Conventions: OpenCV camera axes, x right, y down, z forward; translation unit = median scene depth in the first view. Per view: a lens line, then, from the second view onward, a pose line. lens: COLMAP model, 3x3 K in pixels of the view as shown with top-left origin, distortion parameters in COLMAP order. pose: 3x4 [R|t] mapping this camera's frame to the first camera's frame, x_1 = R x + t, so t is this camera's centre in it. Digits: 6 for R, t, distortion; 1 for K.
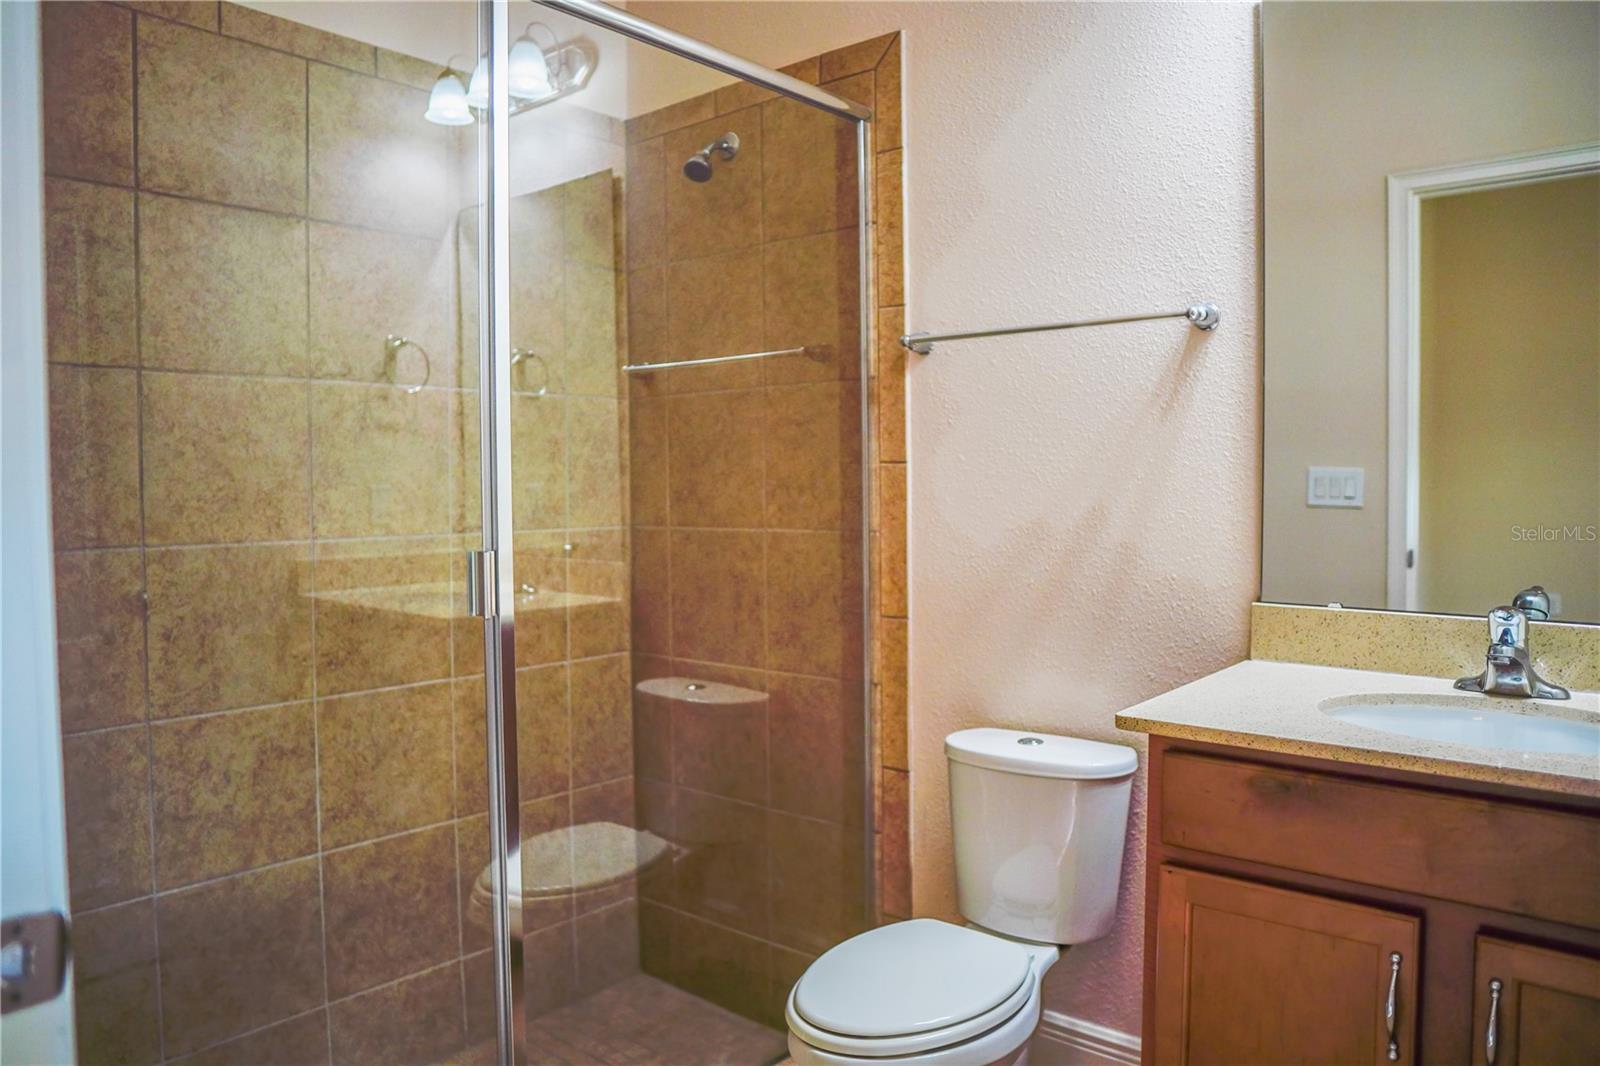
lens RADIAL K [[1135.7, 0, 780.6], [0, 1135.7, 527.5], [0, 0, 1]] dist [-0.115922, 0.077907]
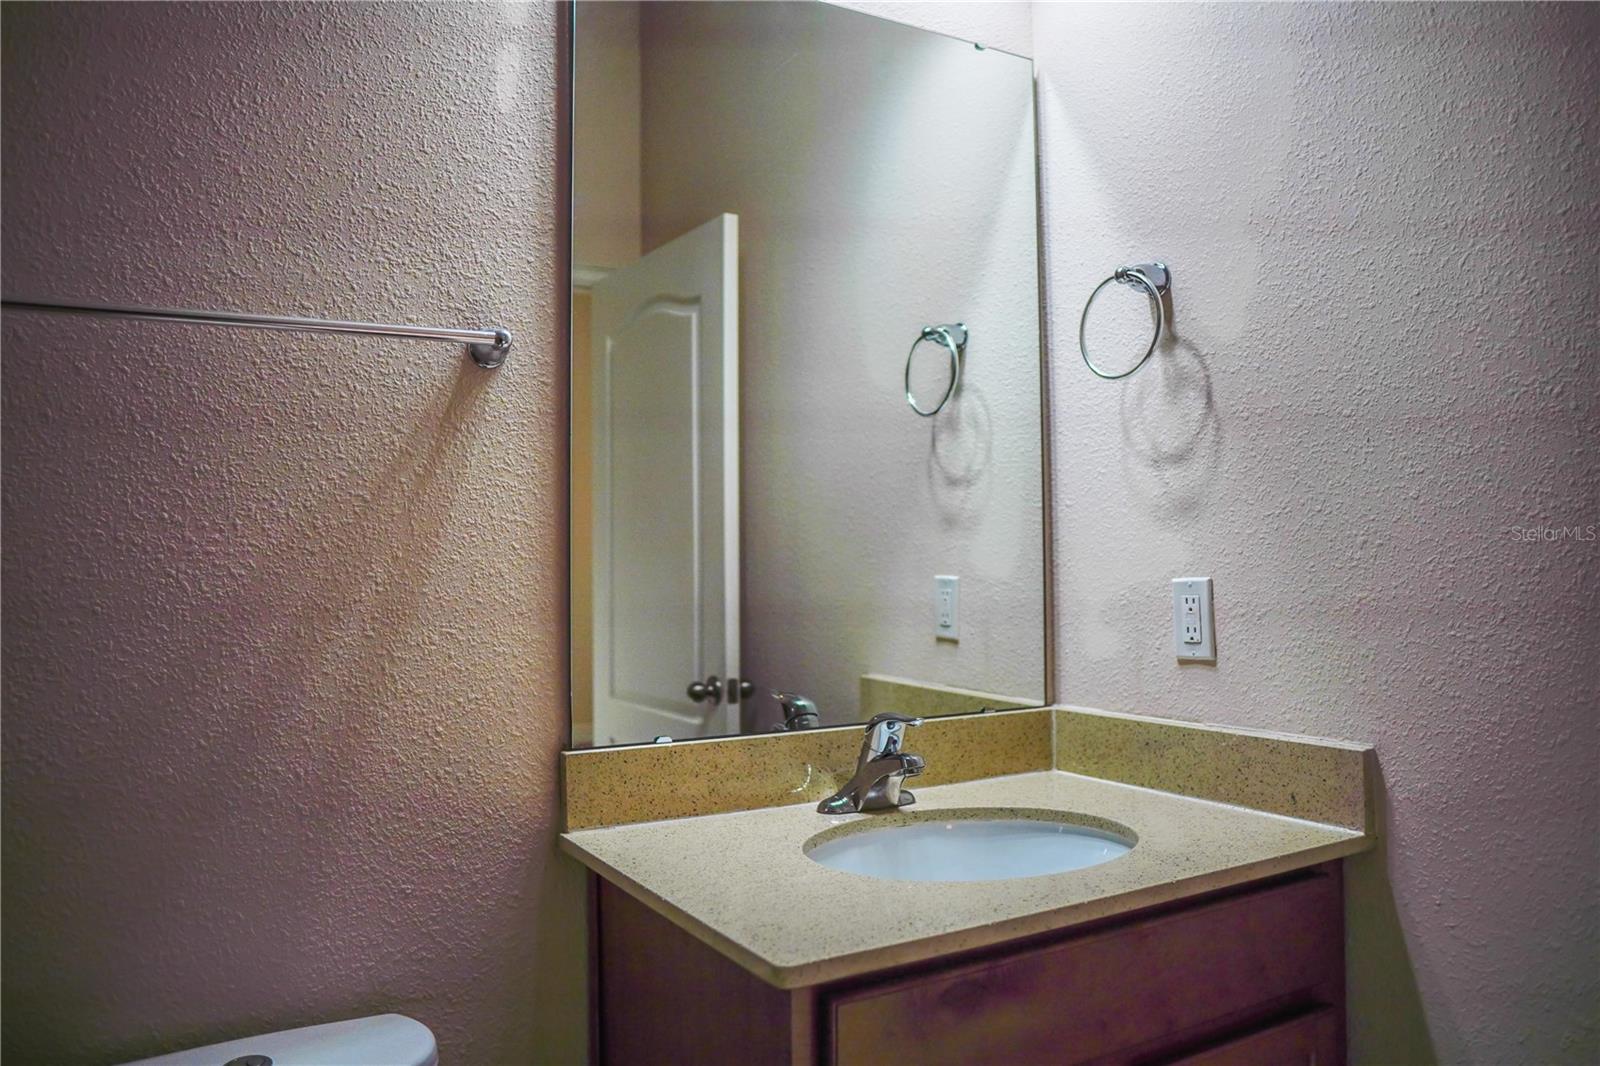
lens RADIAL K [[1135.7, 0, 780.6], [0, 1135.7, 527.5], [0, 0, 1]] dist [-0.115922, 0.077907]
pose [[0.333155, 0.026364, 0.942504, -0.220841], [0.050344, 0.997686, -0.045703, -0.037507], [-0.941527, 0.062676, 0.331056, 0.624742]]
